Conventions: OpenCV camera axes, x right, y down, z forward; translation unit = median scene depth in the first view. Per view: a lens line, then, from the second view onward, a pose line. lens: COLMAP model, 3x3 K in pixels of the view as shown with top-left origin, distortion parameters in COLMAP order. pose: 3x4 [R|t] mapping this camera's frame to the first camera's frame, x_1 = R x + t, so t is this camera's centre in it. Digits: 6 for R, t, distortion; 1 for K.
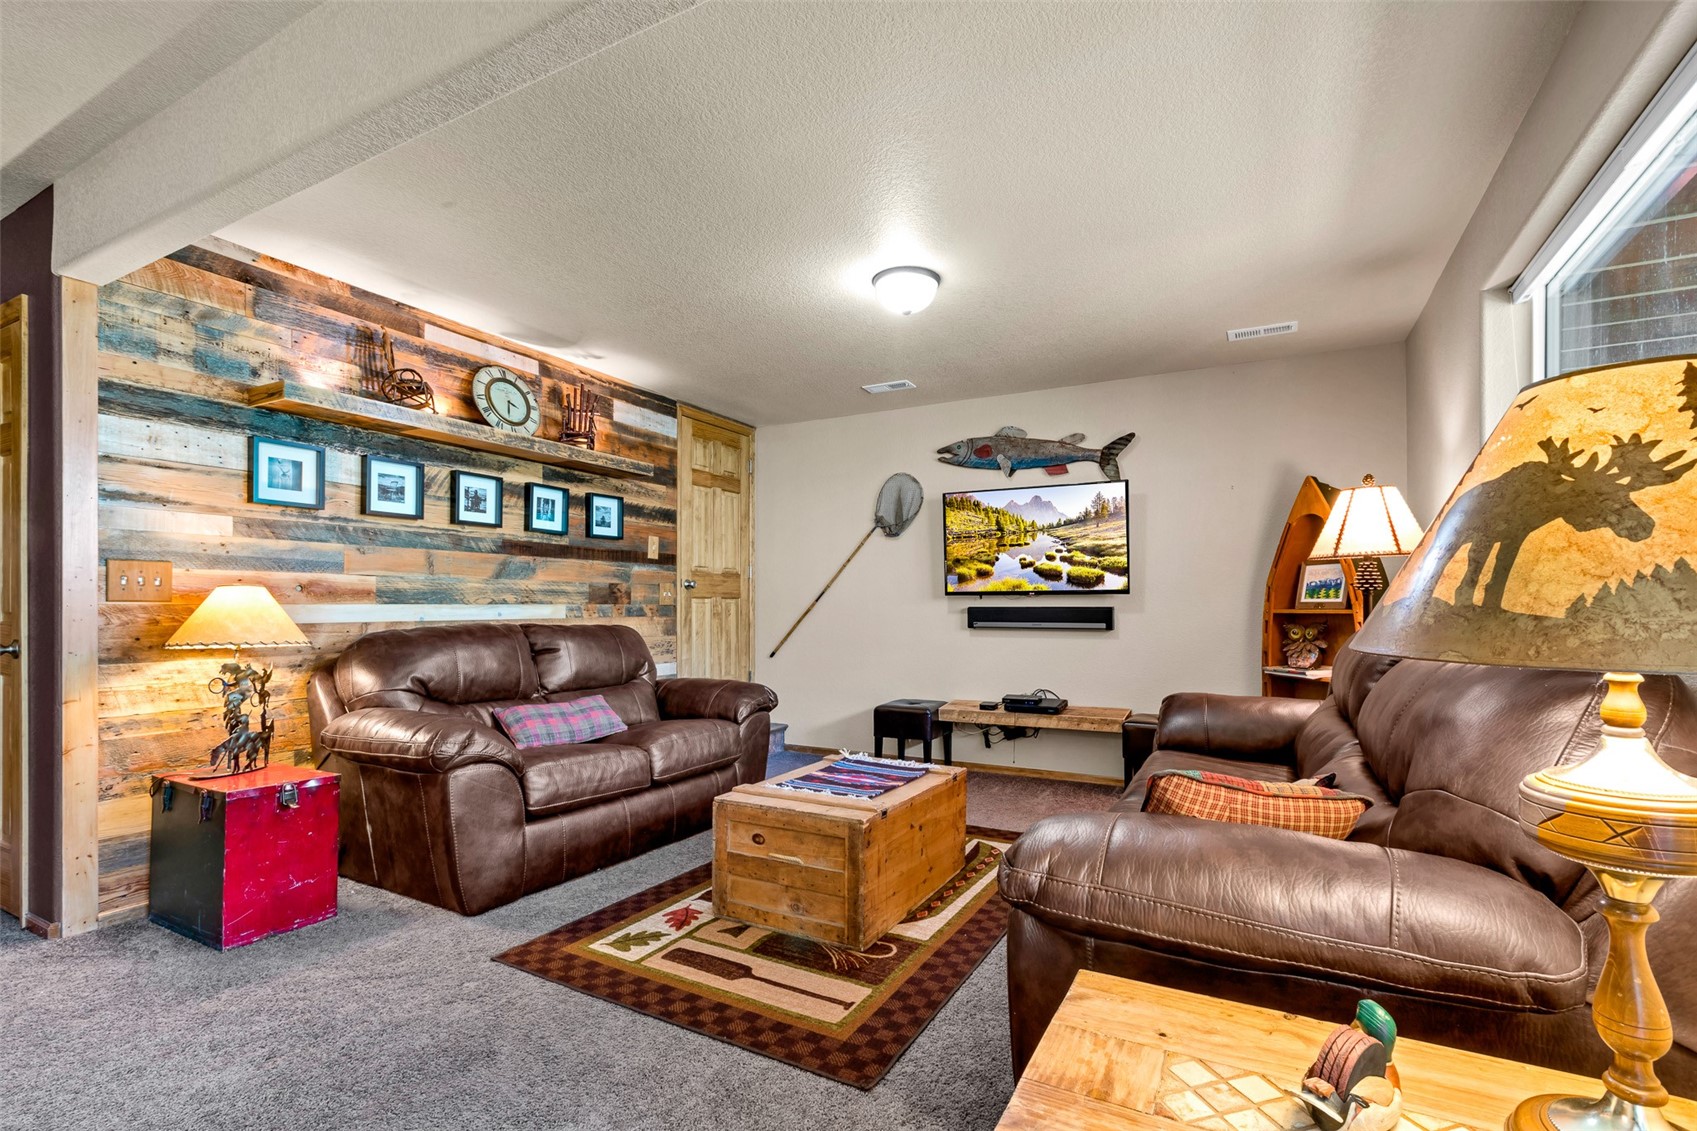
lens RADIAL K [[793.2, 0, 849.3], [0, 793.2, 599.1], [0, 0, 1]] dist [-0.001022, 0.000226]
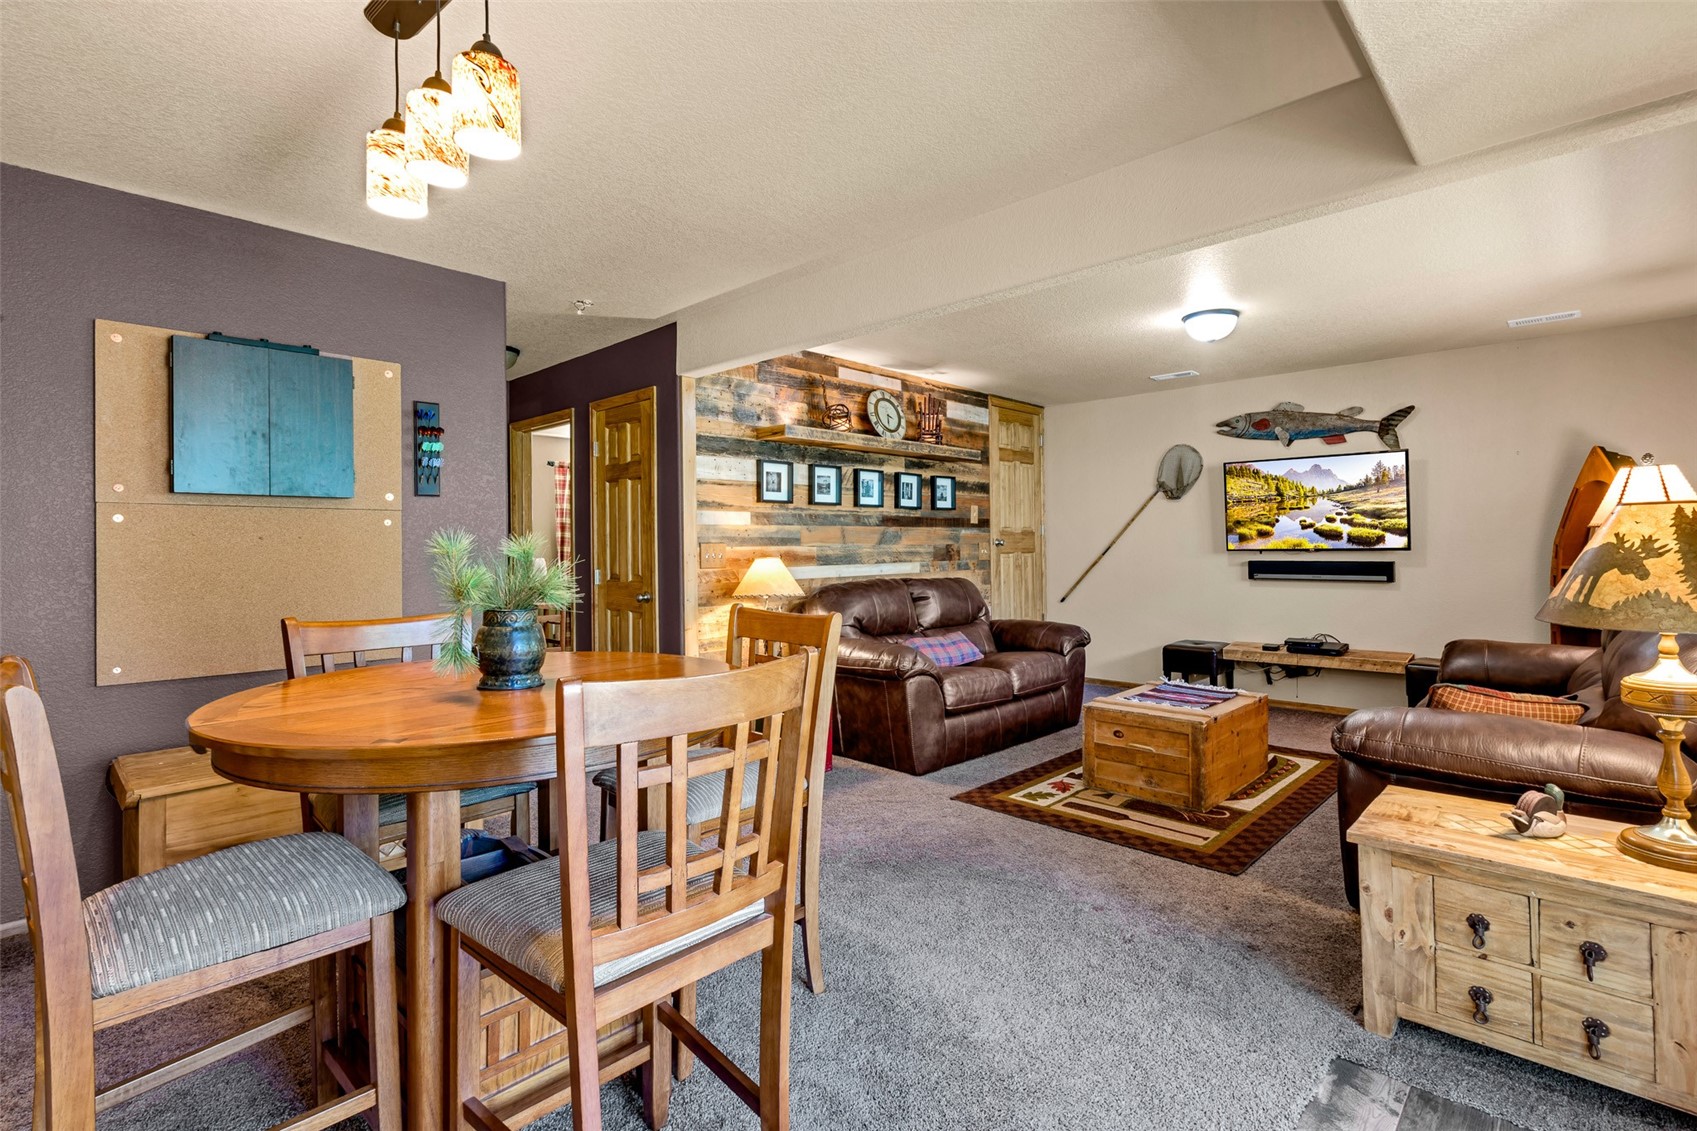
lens RADIAL K [[813.9, 0, 847.5], [0, 813.9, 534.5], [0, 0, 1]] dist [0.000732, -0.000109]
pose [[0.965906, -0.010859, -0.258665, -0.155420], [0.010357, 0.999941, -0.003302, -0.045118], [0.258686, 0.000510, 0.965961, -0.420170]]
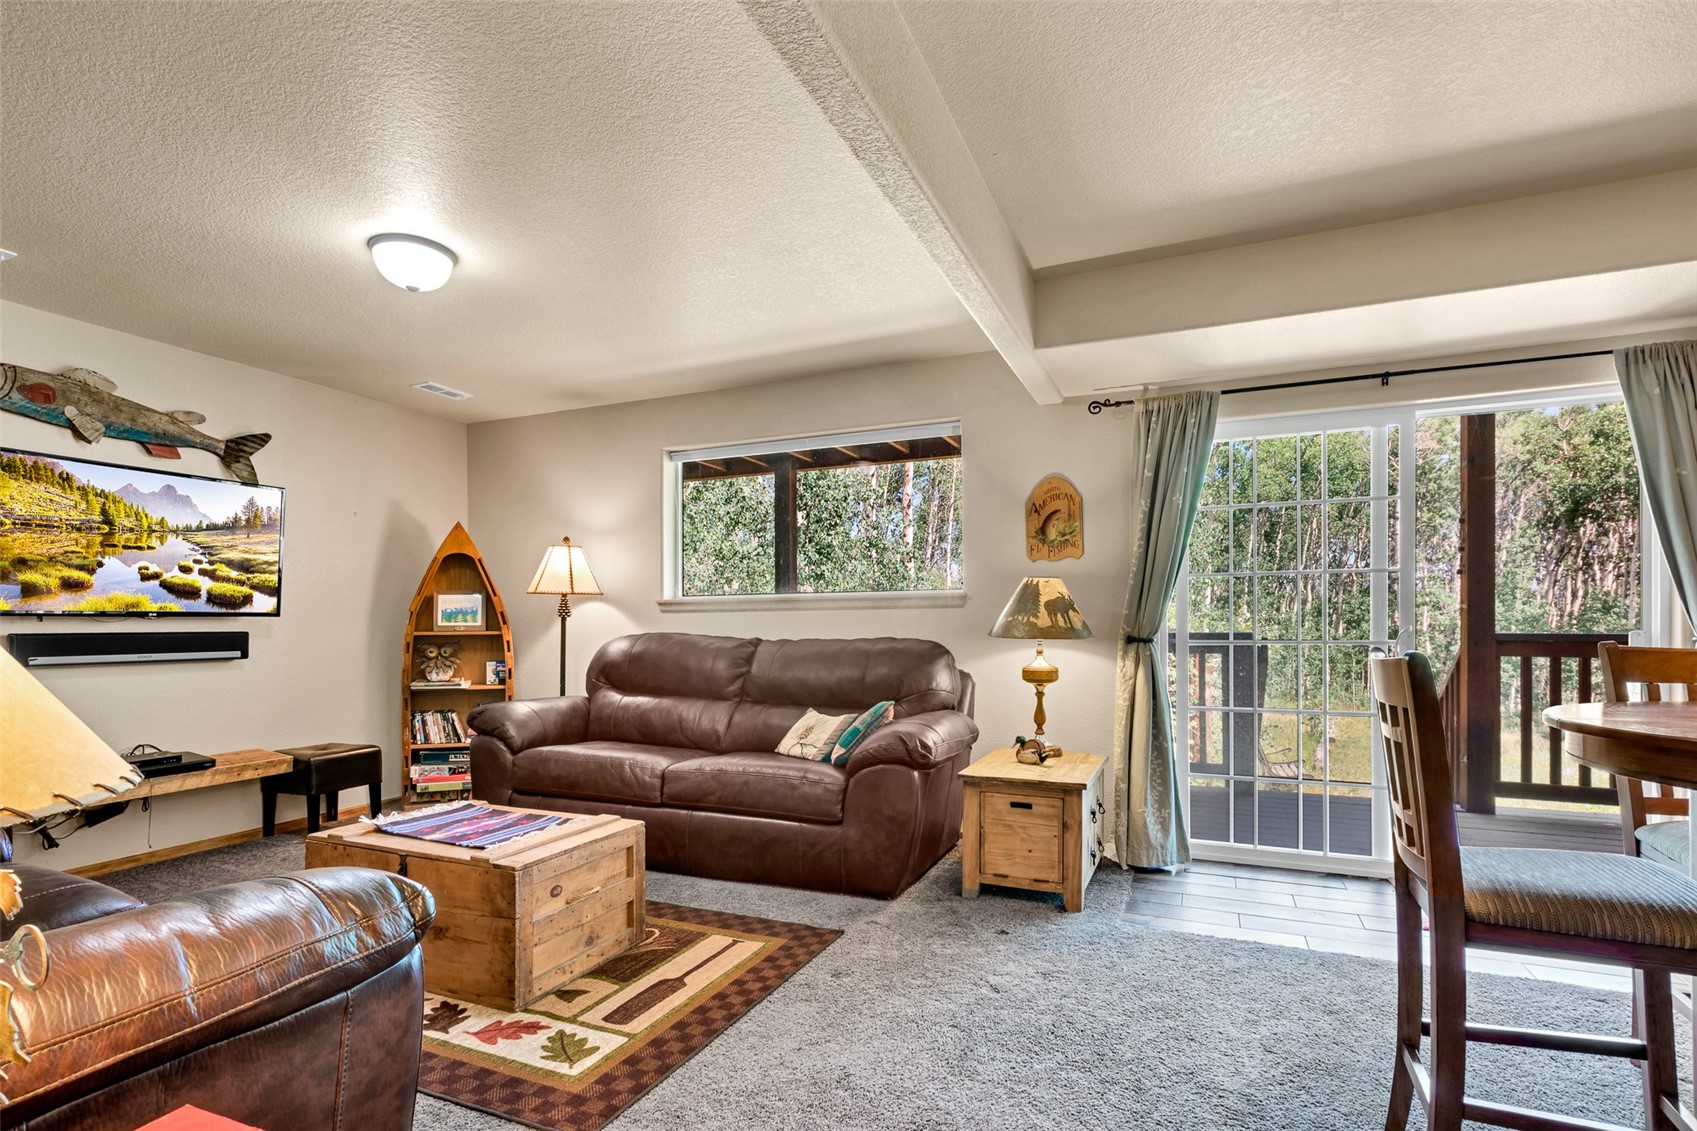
lens RADIAL K [[840.9, 0, 846.7], [0, 840.9, 620.6], [0, 0, 1]] dist [0.000572, 0.000084]
pose [[-0.100410, 0.002337, 0.994943, -0.835781], [-0.003153, 0.999991, -0.002667, -0.002369], [-0.994941, -0.003405, -0.100402, 0.585058]]
